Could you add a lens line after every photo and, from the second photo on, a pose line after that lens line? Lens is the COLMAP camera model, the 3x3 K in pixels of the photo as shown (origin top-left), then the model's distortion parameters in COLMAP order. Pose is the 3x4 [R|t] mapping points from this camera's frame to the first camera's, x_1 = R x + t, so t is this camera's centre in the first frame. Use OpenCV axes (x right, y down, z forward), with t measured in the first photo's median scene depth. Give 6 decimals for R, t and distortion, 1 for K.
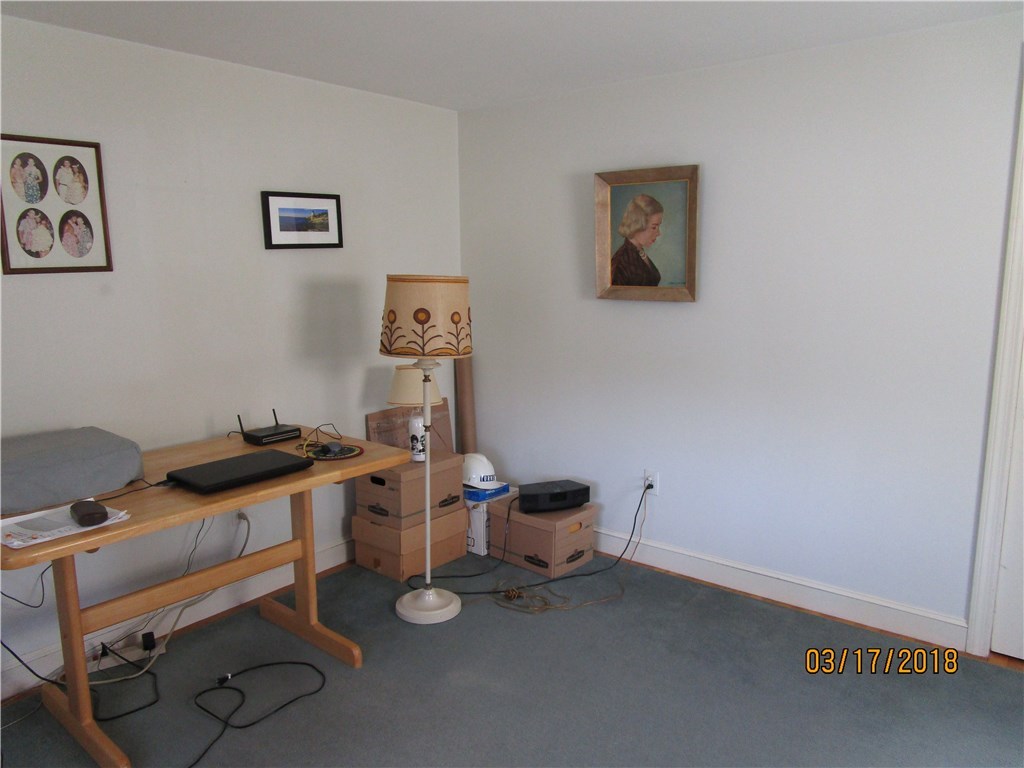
lens RADIAL K [[751.3, 0, 514.3], [0, 751.3, 381.8], [0, 0, 1]] dist [-0.006973, 0.004184]
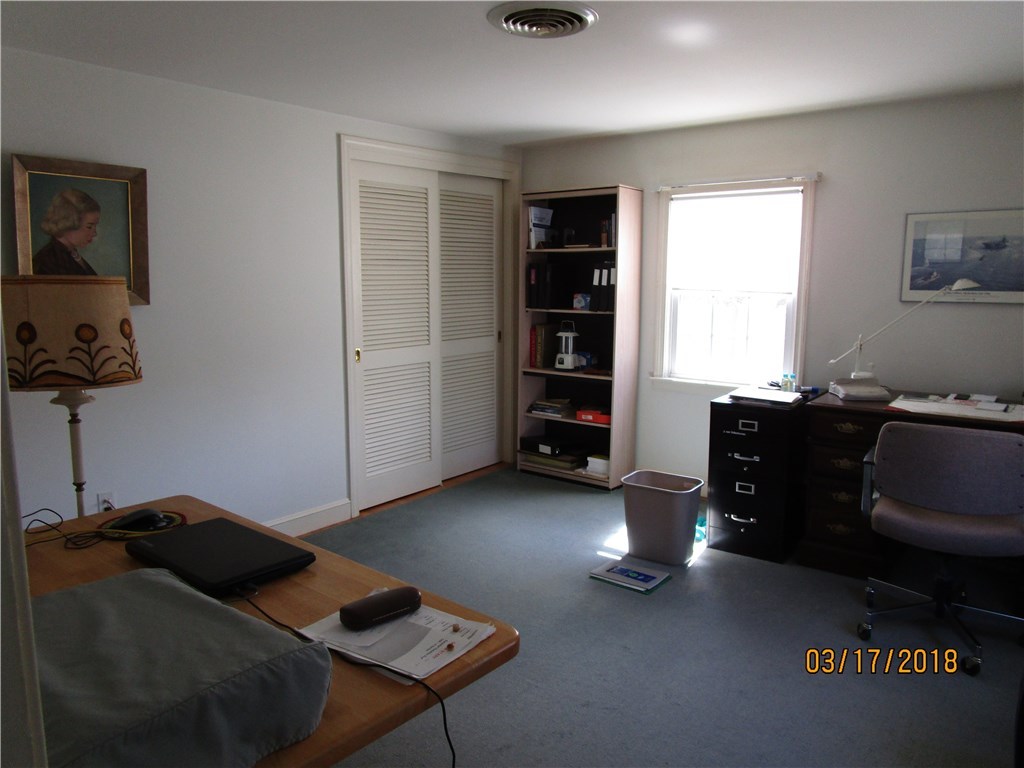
lens RADIAL K [[751.3, 0, 513.9], [0, 751.3, 384.7], [0, 0, 1]] dist [-0.006973, 0.004184]
pose [[-0.015283, -0.140195, 0.990006, -0.758594], [0.156064, 0.977652, 0.140854, -0.065176], [-0.987629, 0.156657, 0.006938, 0.513318]]
